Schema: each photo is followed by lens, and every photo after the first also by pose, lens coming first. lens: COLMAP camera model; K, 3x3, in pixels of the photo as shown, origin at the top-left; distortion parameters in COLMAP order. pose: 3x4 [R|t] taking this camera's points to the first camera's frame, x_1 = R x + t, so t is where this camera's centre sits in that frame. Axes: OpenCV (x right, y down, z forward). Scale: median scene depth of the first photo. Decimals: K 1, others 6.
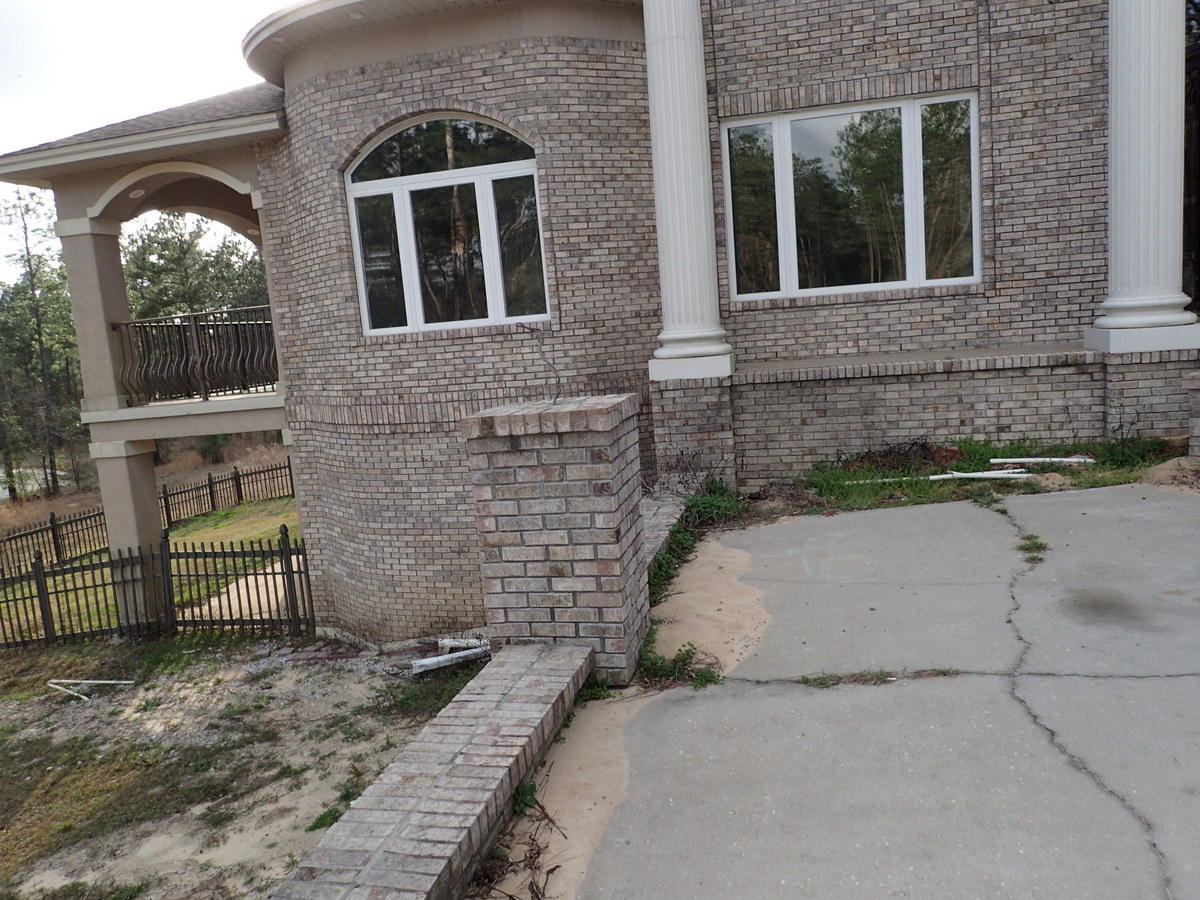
lens RADIAL K [[892.6, 0, 605.4], [0, 892.6, 450.2], [0, 0, 1]] dist [0.000454, -0.002041]
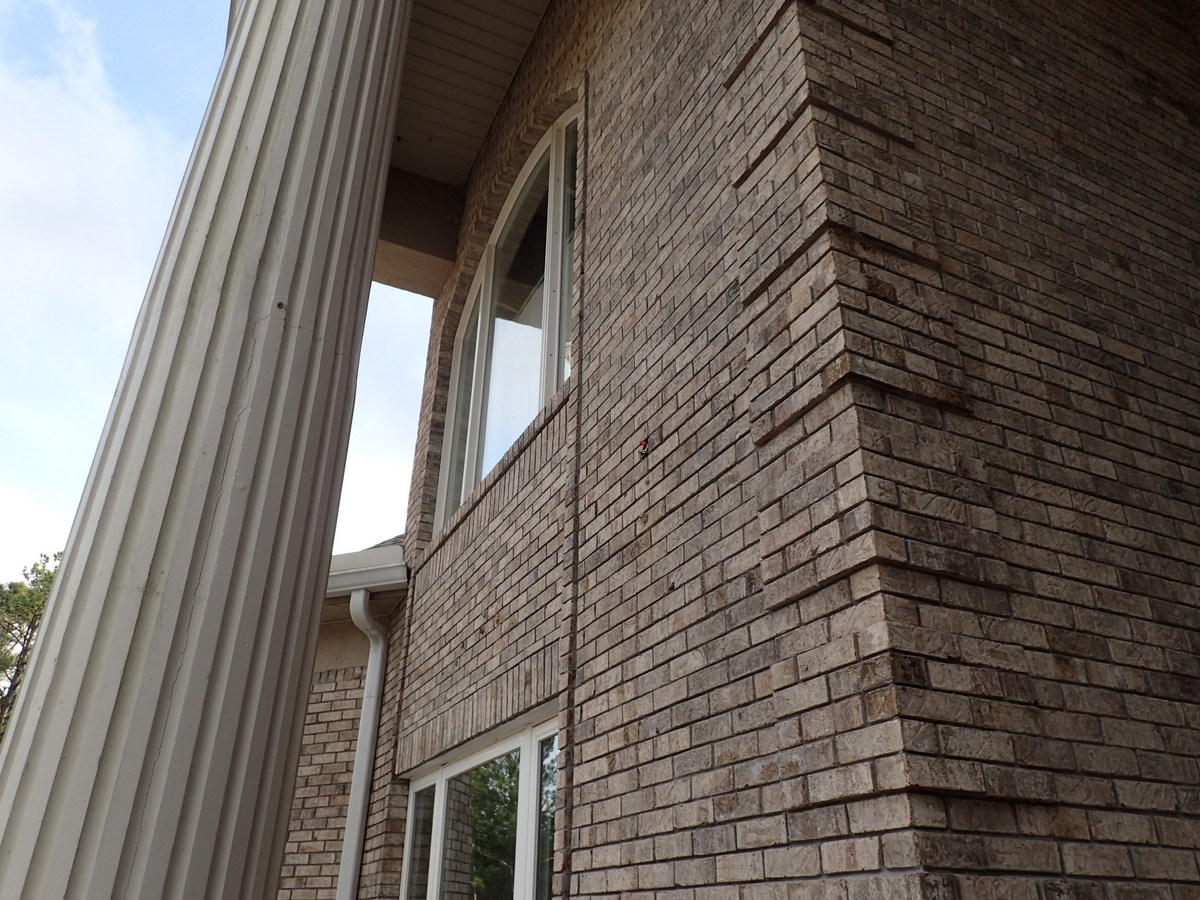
lens RADIAL K [[892.6, 0, 601.1], [0, 892.6, 447.2], [0, 0, 1]] dist [0.000454, -0.002041]
pose [[0.628197, -0.298557, -0.718493, 0.697608], [-0.160369, 0.853935, -0.495052, -0.296956], [0.761347, 0.426214, 0.488561, 0.747101]]
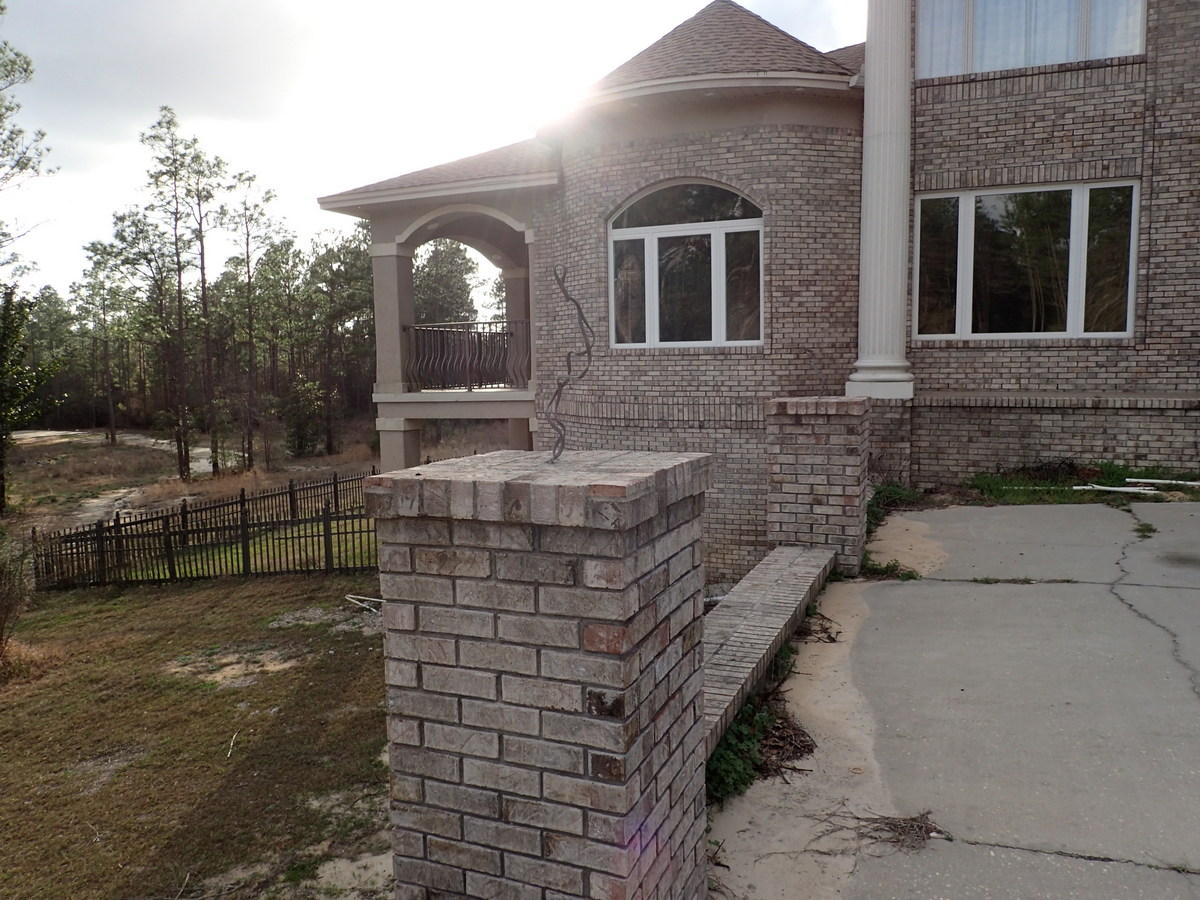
lens RADIAL K [[892.6, 0, 605.2], [0, 892.6, 447.4], [0, 0, 1]] dist [0.000454, -0.002041]
pose [[0.985741, 0.081419, -0.147262, -0.085051], [-0.085818, 0.996027, -0.023763, 0.046689], [0.144743, 0.036062, 0.988812, -0.272333]]
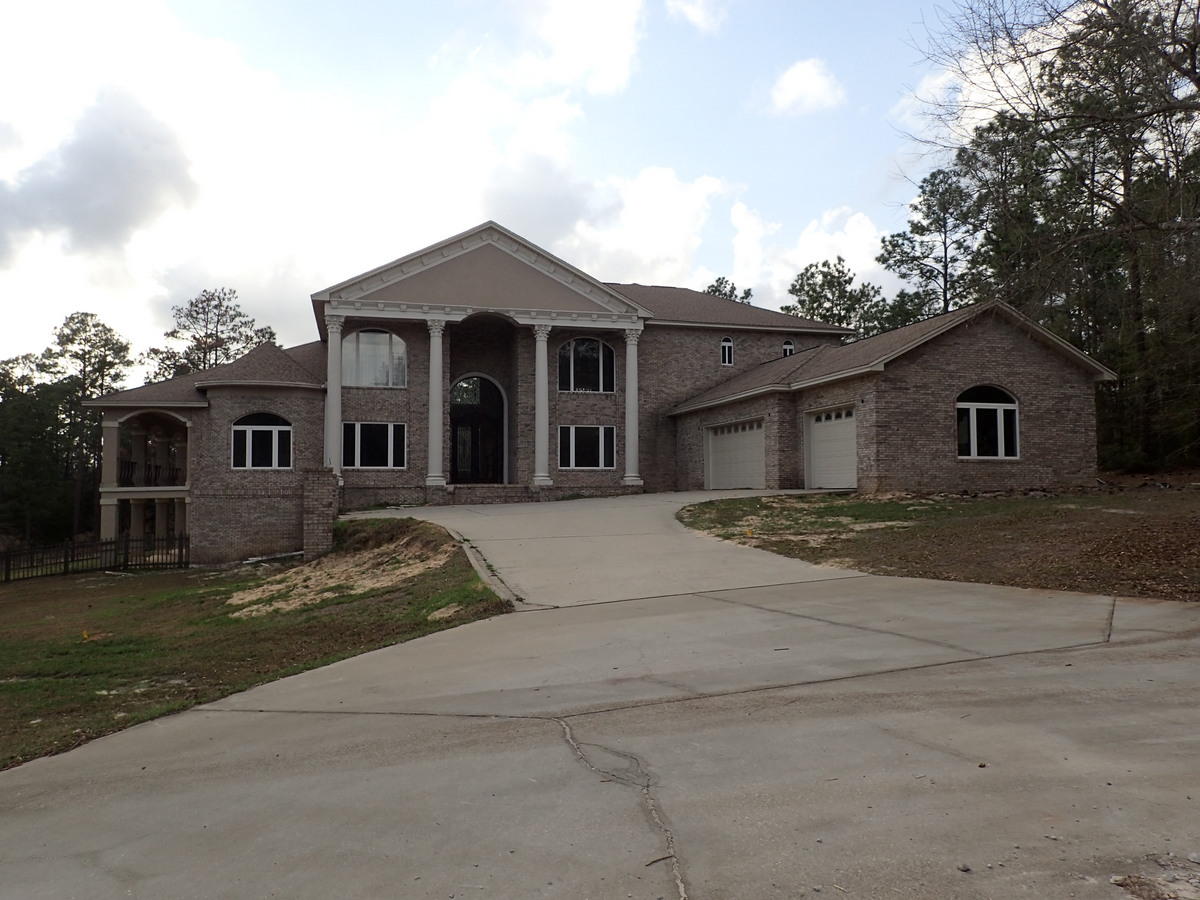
lens RADIAL K [[892.6, 0, 602.5], [0, 892.6, 442.6], [0, 0, 1]] dist [0.000454, -0.002041]
pose [[0.877218, 0.098921, 0.469791, -0.687754], [0.003073, 0.977366, -0.211535, 0.538272], [-0.480083, 0.187006, 0.857058, -2.830788]]
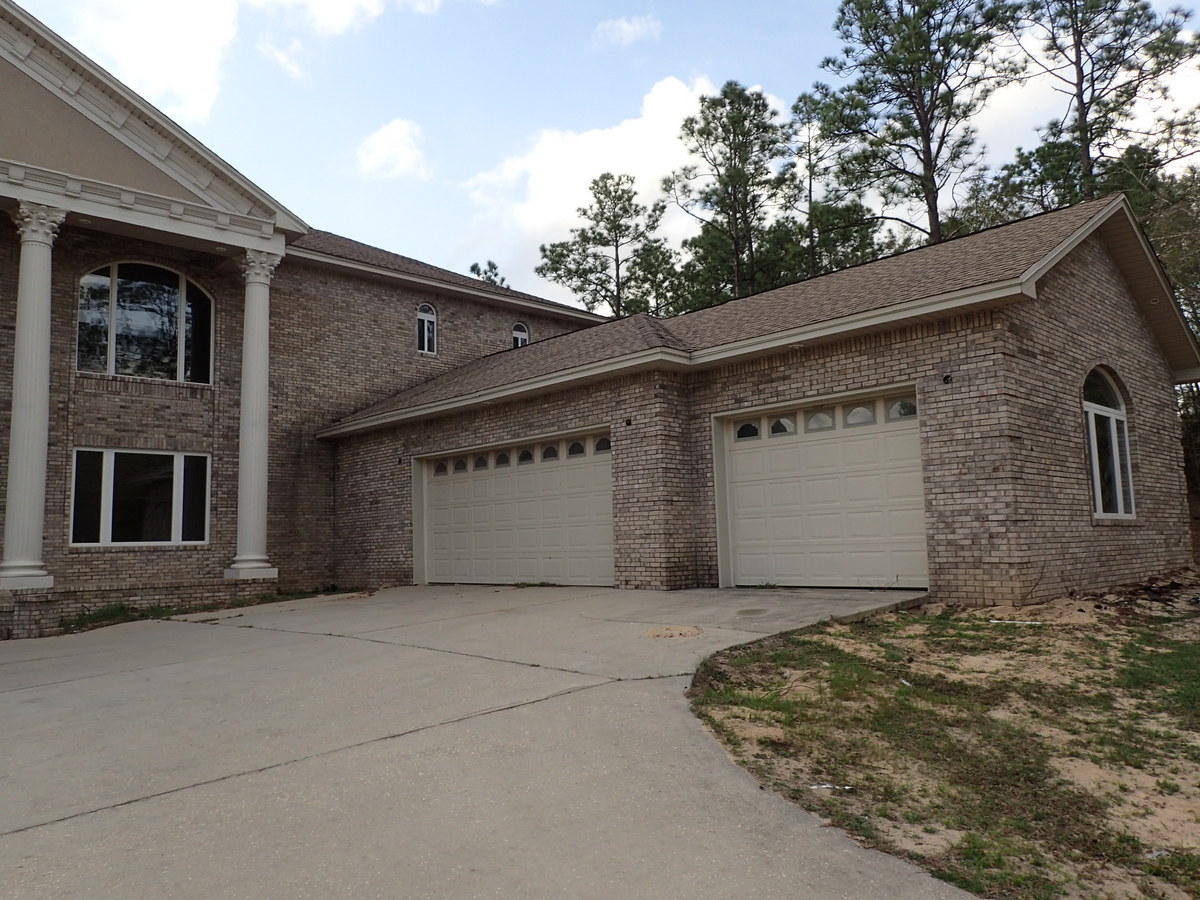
lens RADIAL K [[892.6, 0, 601.3], [0, 892.6, 444.1], [0, 0, 1]] dist [0.000454, -0.002041]
pose [[0.544956, 0.158309, 0.823384, 0.153991], [0.101344, 0.962378, -0.252108, 0.146644], [-0.832317, 0.220832, 0.508410, -1.030081]]
